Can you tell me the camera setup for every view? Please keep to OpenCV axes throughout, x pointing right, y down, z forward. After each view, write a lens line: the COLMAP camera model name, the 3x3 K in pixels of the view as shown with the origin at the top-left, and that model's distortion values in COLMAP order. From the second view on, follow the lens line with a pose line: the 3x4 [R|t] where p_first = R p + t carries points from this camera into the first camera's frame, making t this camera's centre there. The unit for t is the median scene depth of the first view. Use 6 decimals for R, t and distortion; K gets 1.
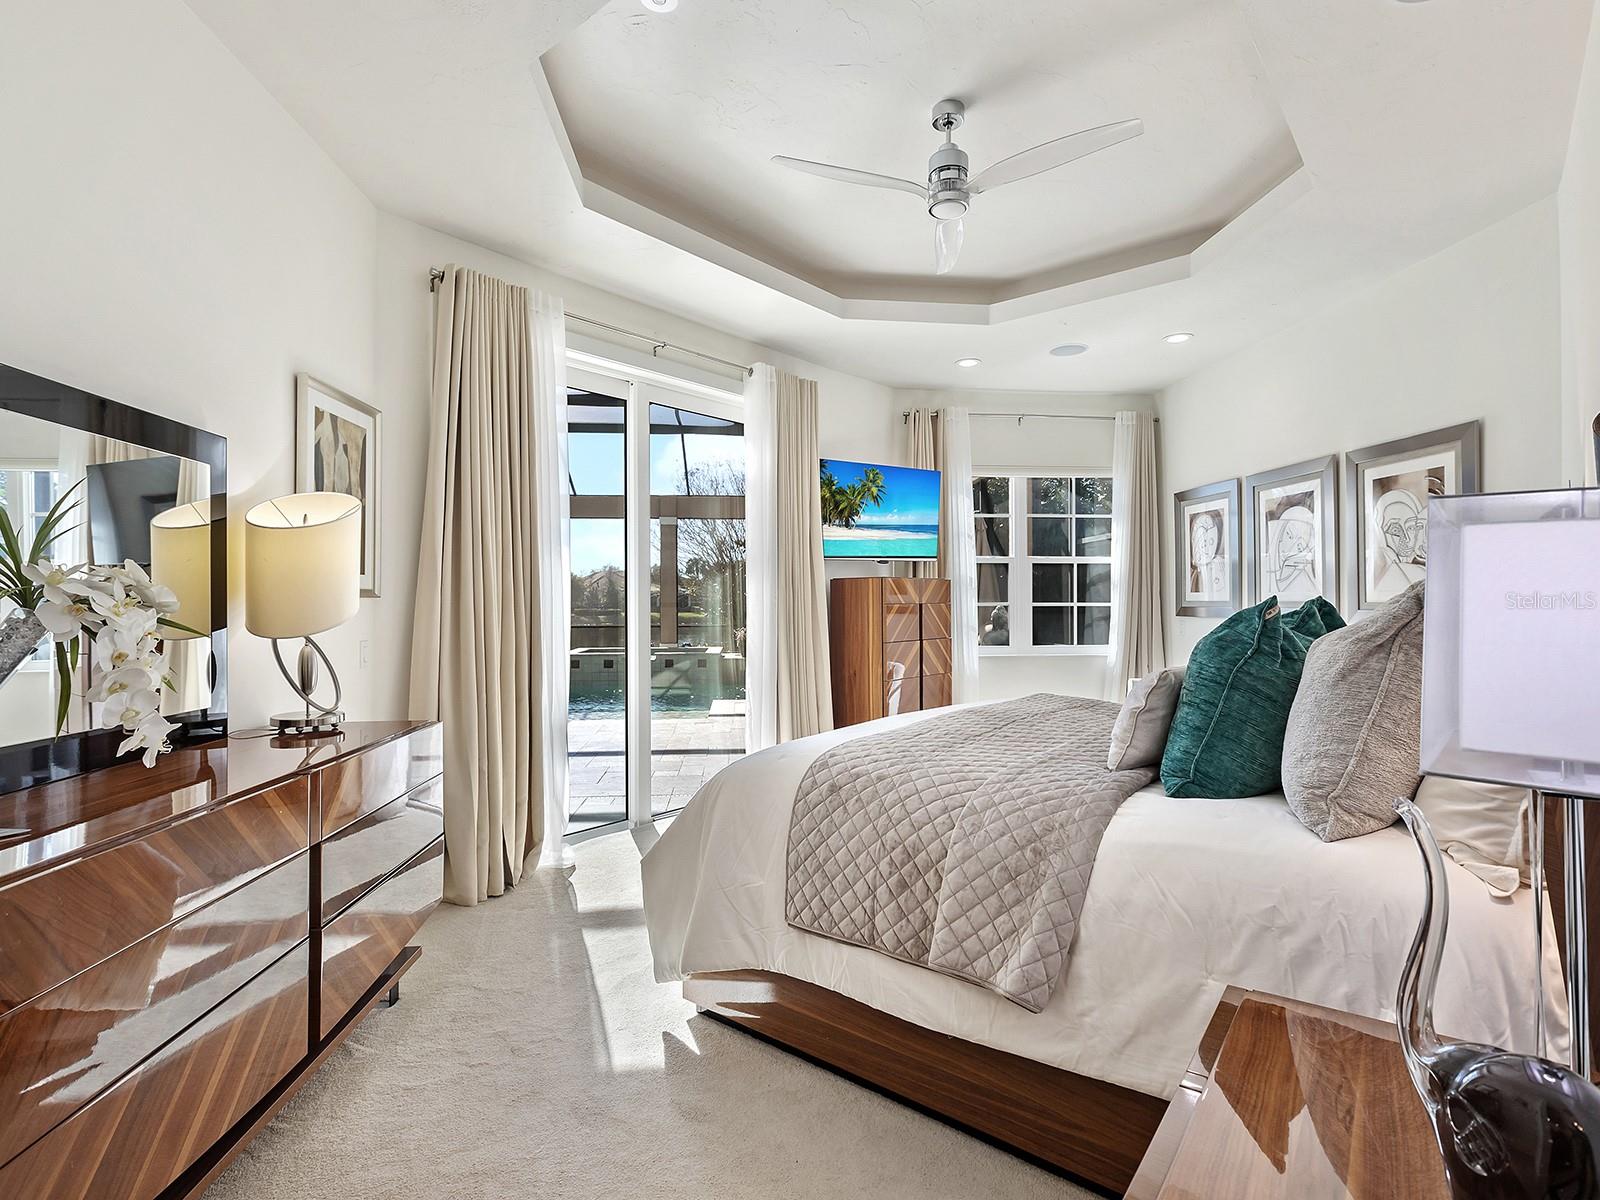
lens RADIAL K [[826.6, 0, 811.2], [0, 826.6, 575.0], [0, 0, 1]] dist [-0.002550, -0.000163]
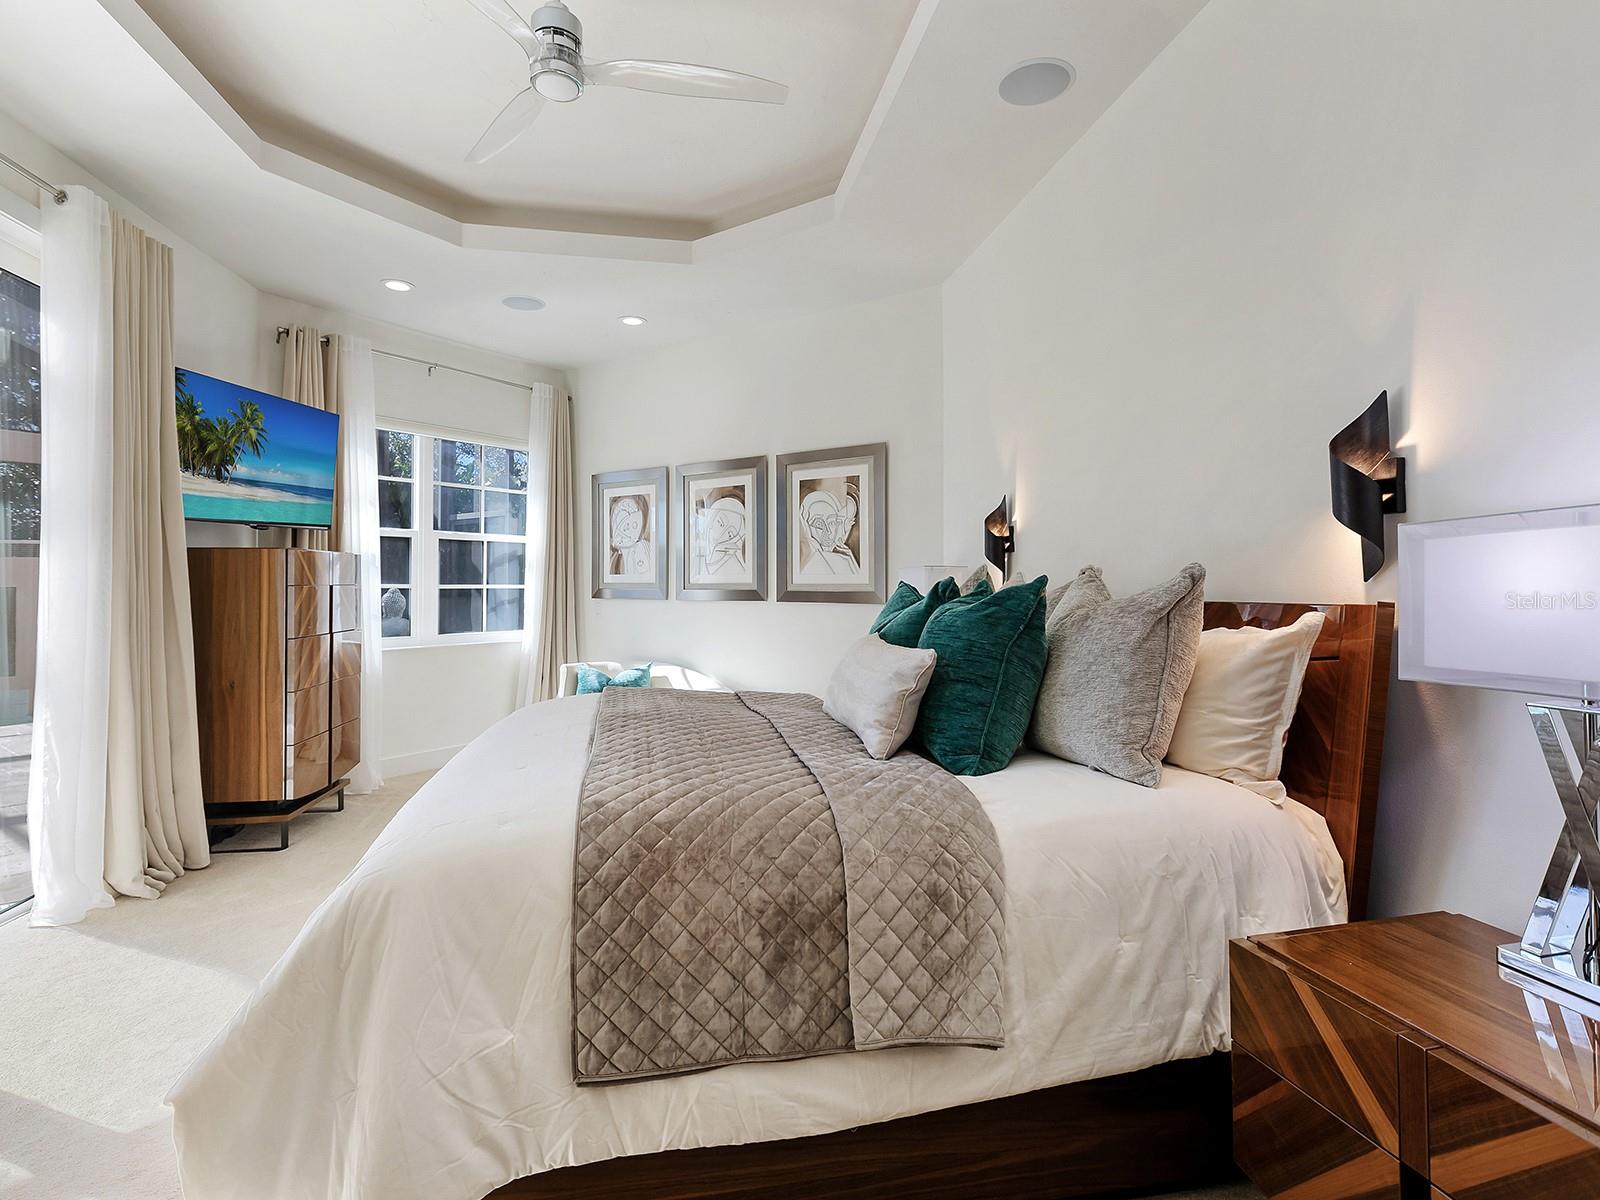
lens RADIAL K [[814.7, 0, 797.0], [0, 814.7, 562.9], [0, 0, 1]] dist [0.002890, 0.000774]
pose [[0.639077, 0.021536, 0.768841, -0.172113], [-0.025220, 0.999657, -0.007039, 0.008645], [-0.768729, -0.014892, 0.639401, 0.197269]]
